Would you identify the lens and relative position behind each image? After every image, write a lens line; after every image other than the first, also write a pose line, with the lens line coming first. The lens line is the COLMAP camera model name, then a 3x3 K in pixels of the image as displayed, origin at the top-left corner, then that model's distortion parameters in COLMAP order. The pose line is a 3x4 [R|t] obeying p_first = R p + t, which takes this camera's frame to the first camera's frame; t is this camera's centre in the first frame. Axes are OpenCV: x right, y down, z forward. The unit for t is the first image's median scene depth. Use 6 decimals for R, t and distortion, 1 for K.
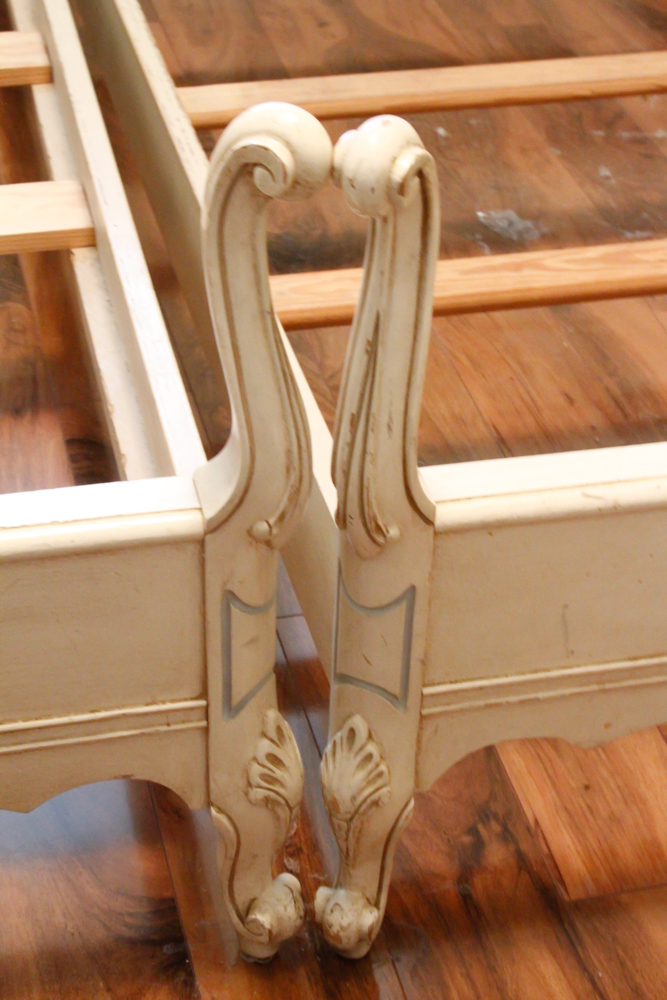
lens RADIAL K [[1897.9, 0, 322.5], [0, 1897.9, 506.2], [0, 0, 1]] dist [0.027589, 0.000000]
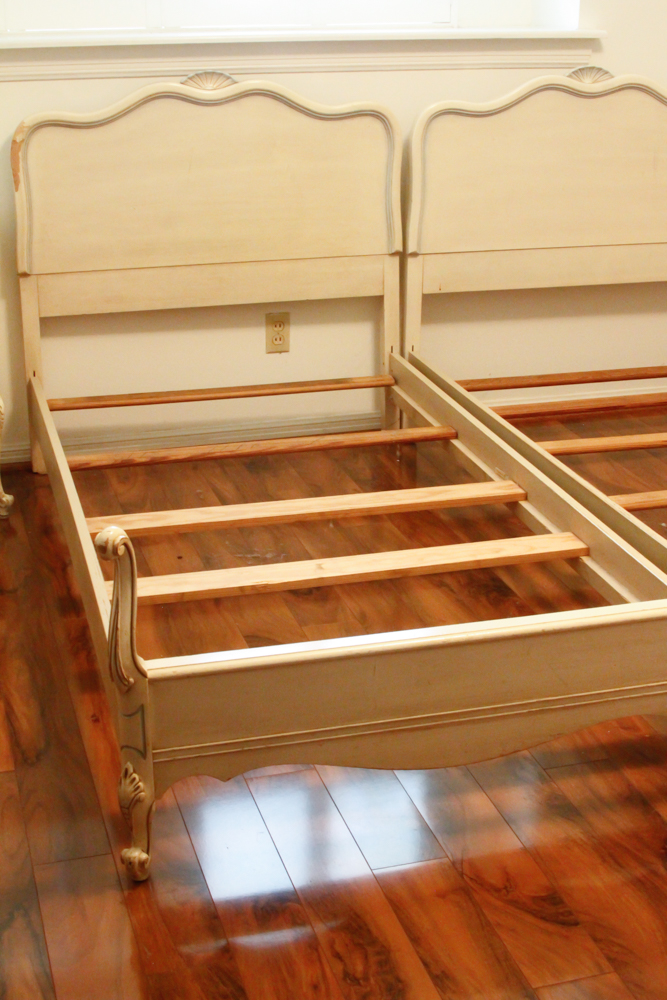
lens RADIAL K [[1484.9, 0, 338.0], [0, 1484.9, 504.4], [0, 0, 1]] dist [-0.107159, 0.000000]
pose [[0.998705, -0.040946, 0.030194, -0.719513], [0.047600, 0.961555, -0.270456, 0.431779], [-0.017959, 0.271543, 0.962259, -1.208427]]
